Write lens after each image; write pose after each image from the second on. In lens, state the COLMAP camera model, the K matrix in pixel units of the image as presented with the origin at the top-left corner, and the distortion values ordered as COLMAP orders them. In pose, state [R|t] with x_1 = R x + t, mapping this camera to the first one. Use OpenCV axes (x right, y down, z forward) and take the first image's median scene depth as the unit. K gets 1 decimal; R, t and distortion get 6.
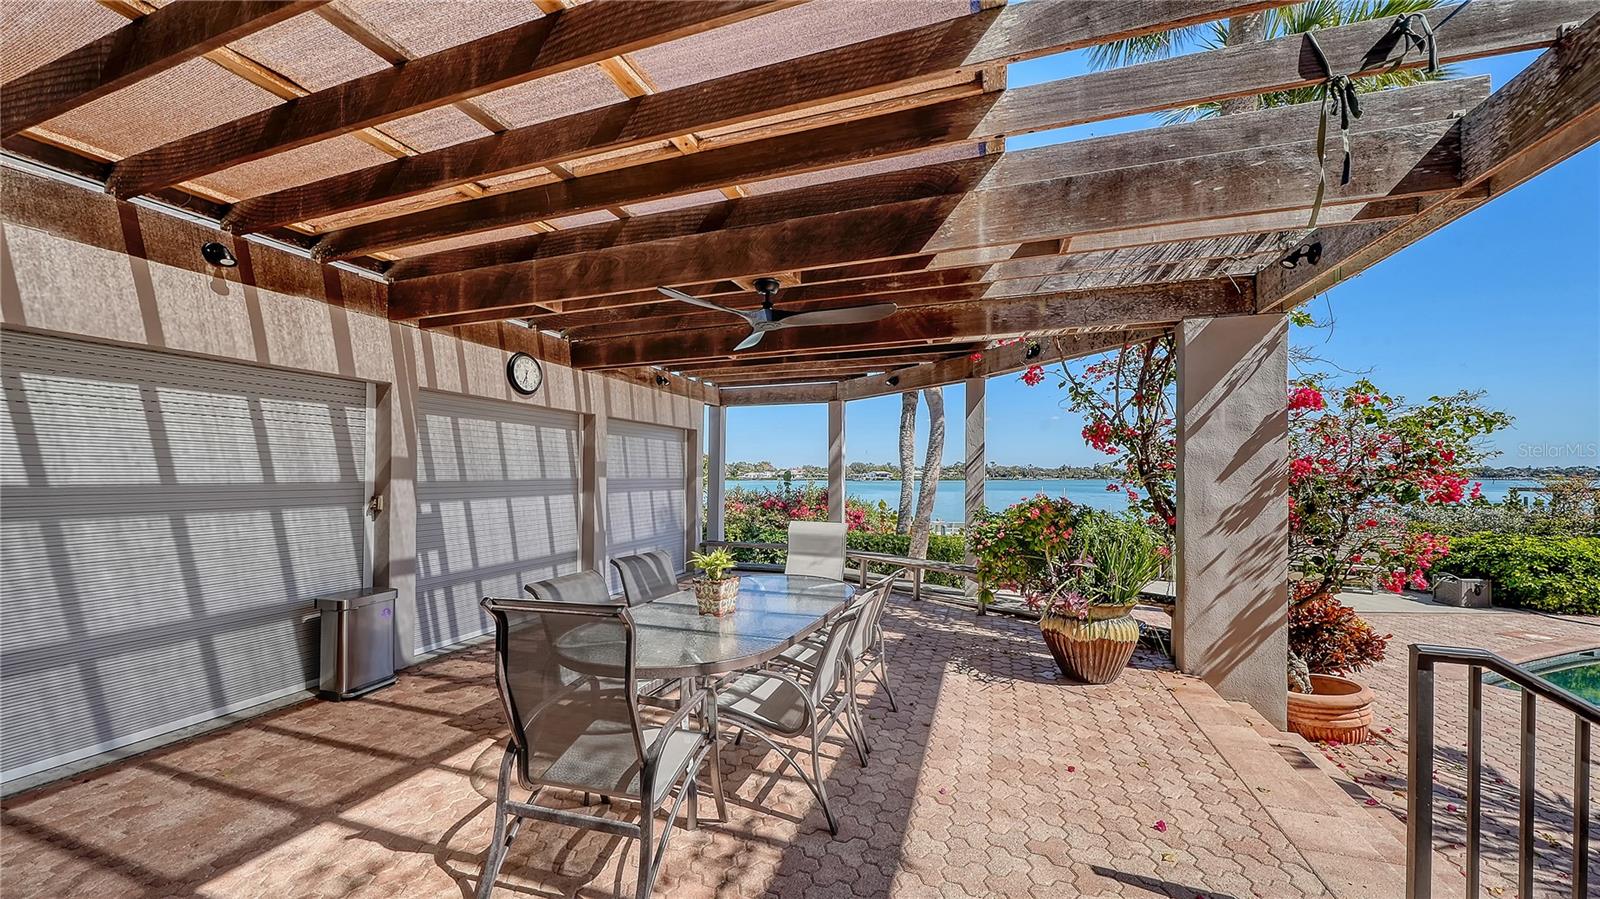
lens RADIAL K [[563.7, 0, 803.2], [0, 563.7, 493.3], [0, 0, 1]] dist [-0.003547, -0.000069]
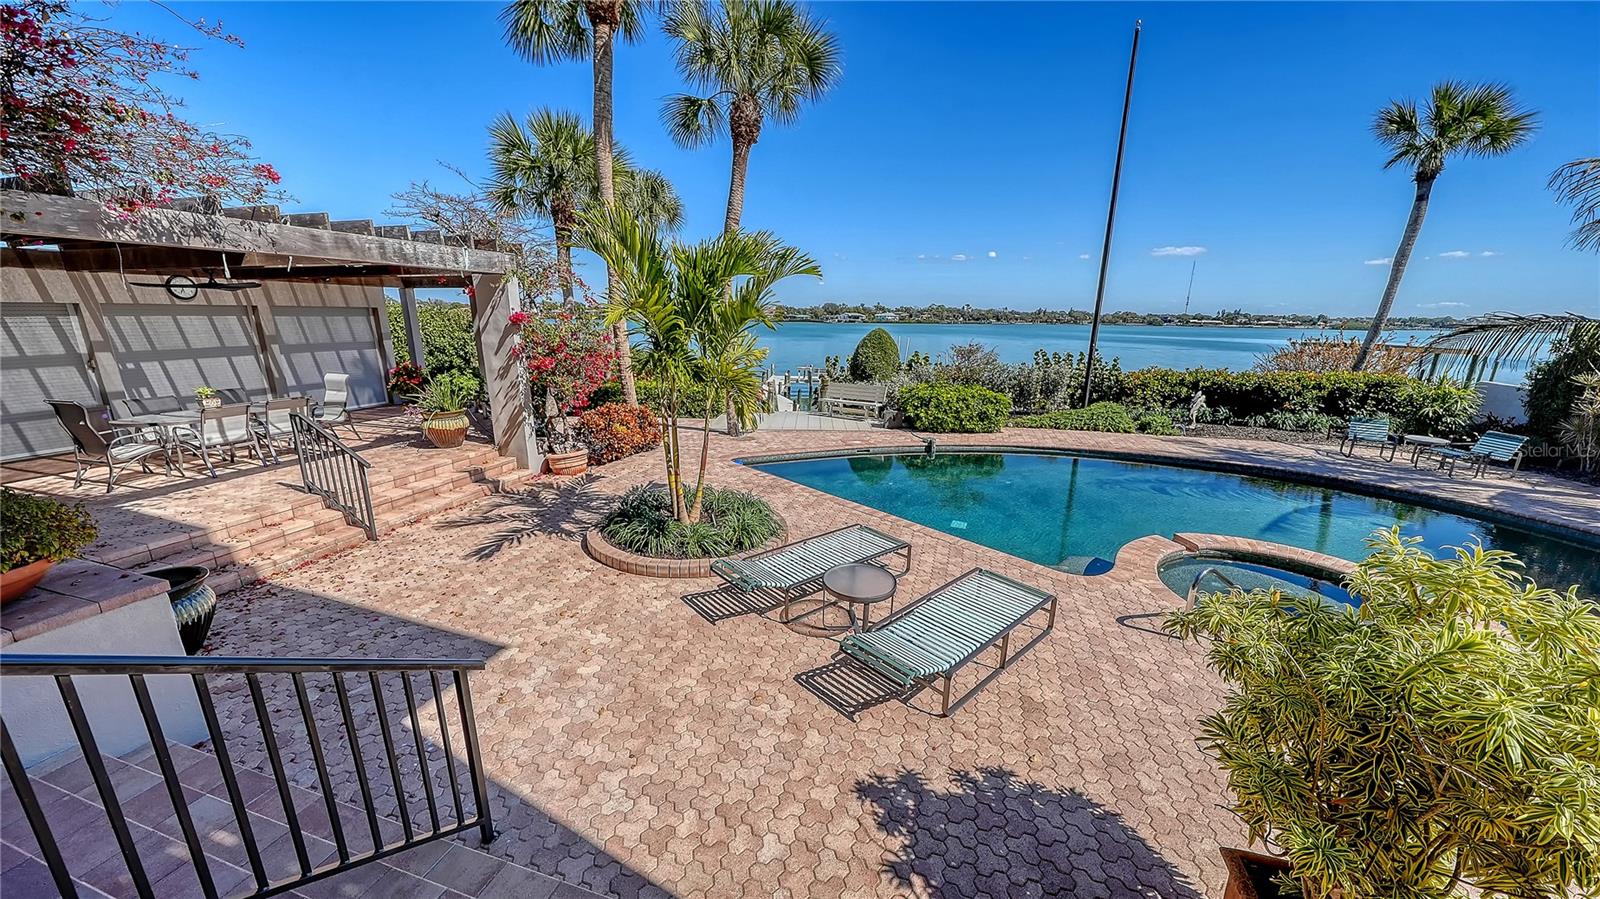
lens RADIAL K [[563.7, 0, 803.2], [0, 563.7, 493.3], [0, 0, 1]] dist [-0.003547, -0.000069]
pose [[0.999367, -0.000061, 0.035570, 1.794893], [-0.009553, 0.962800, 0.270045, -0.106464], [-0.034263, -0.270214, 0.962190, -1.210225]]
